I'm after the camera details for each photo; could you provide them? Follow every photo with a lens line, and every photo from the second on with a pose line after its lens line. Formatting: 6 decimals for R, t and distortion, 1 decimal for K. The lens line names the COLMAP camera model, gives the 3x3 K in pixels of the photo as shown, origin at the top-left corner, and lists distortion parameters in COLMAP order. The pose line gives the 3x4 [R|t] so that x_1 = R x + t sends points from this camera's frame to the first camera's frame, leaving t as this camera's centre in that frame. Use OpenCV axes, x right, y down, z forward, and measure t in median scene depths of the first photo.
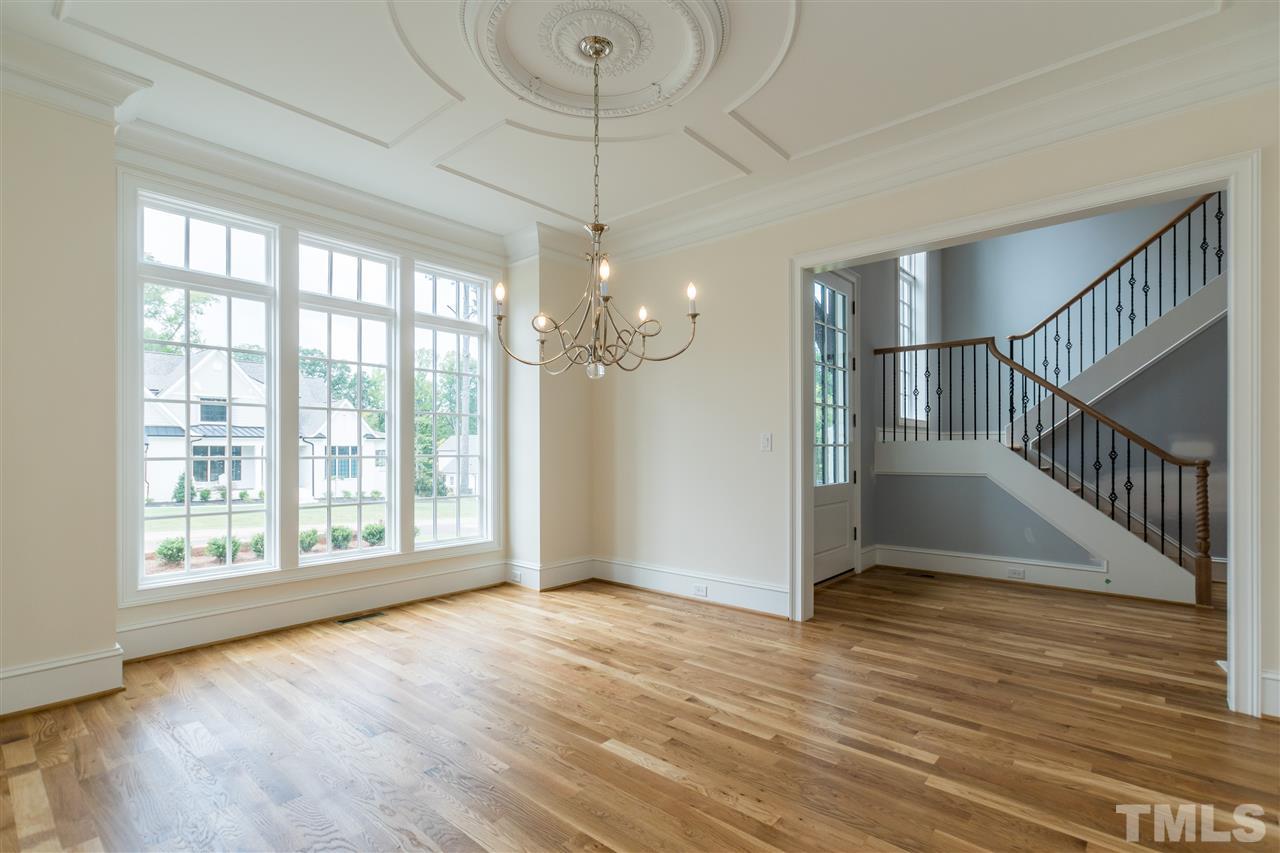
lens RADIAL K [[594.1, 0, 631.6], [0, 594.1, 444.7], [0, 0, 1]] dist [-0.010509, -0.001731]
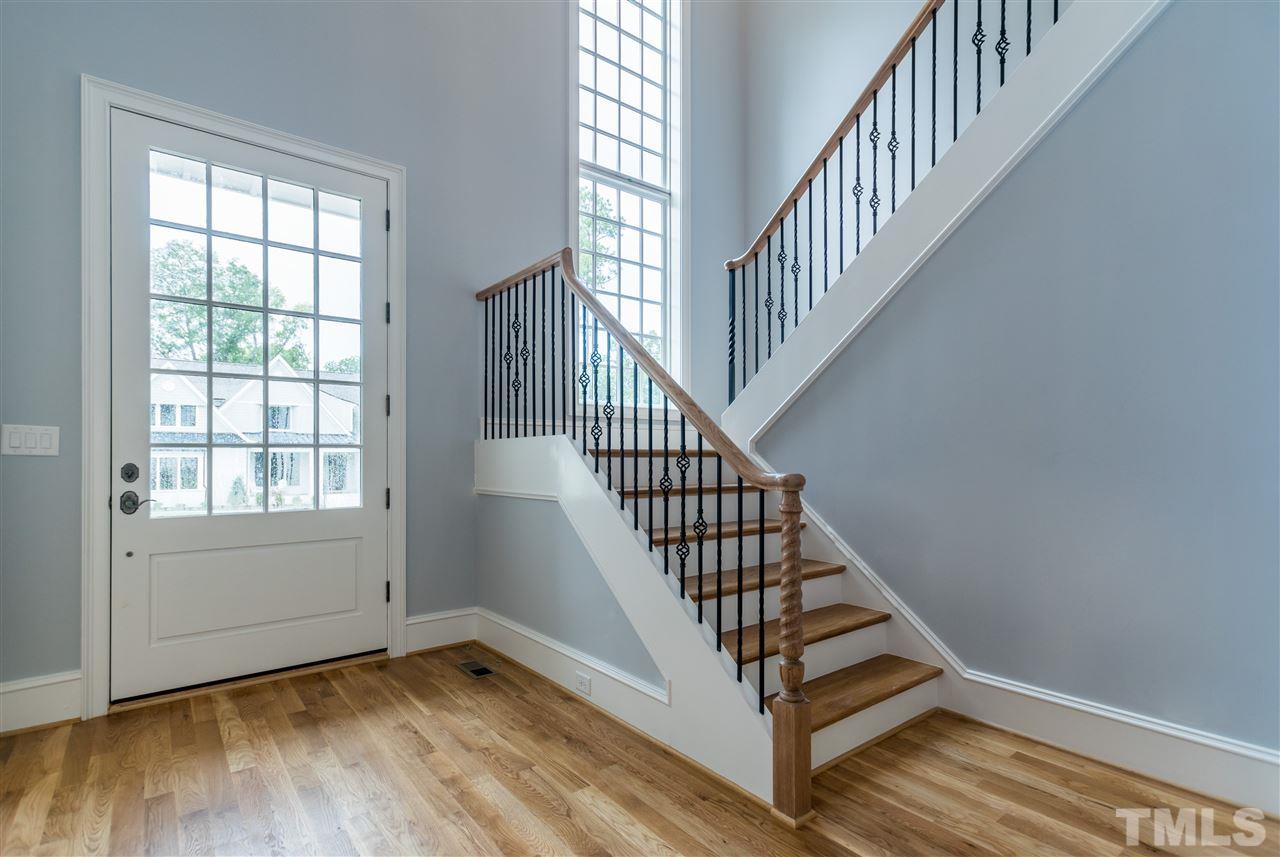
lens RADIAL K [[615.0, 0, 644.5], [0, 615.0, 447.6], [0, 0, 1]] dist [0.000506, 0.001879]
pose [[0.985753, -0.005272, -0.168115, 0.336953], [0.004862, 0.999984, -0.002853, 0.002115], [0.168128, 0.001995, 0.985763, 0.191273]]
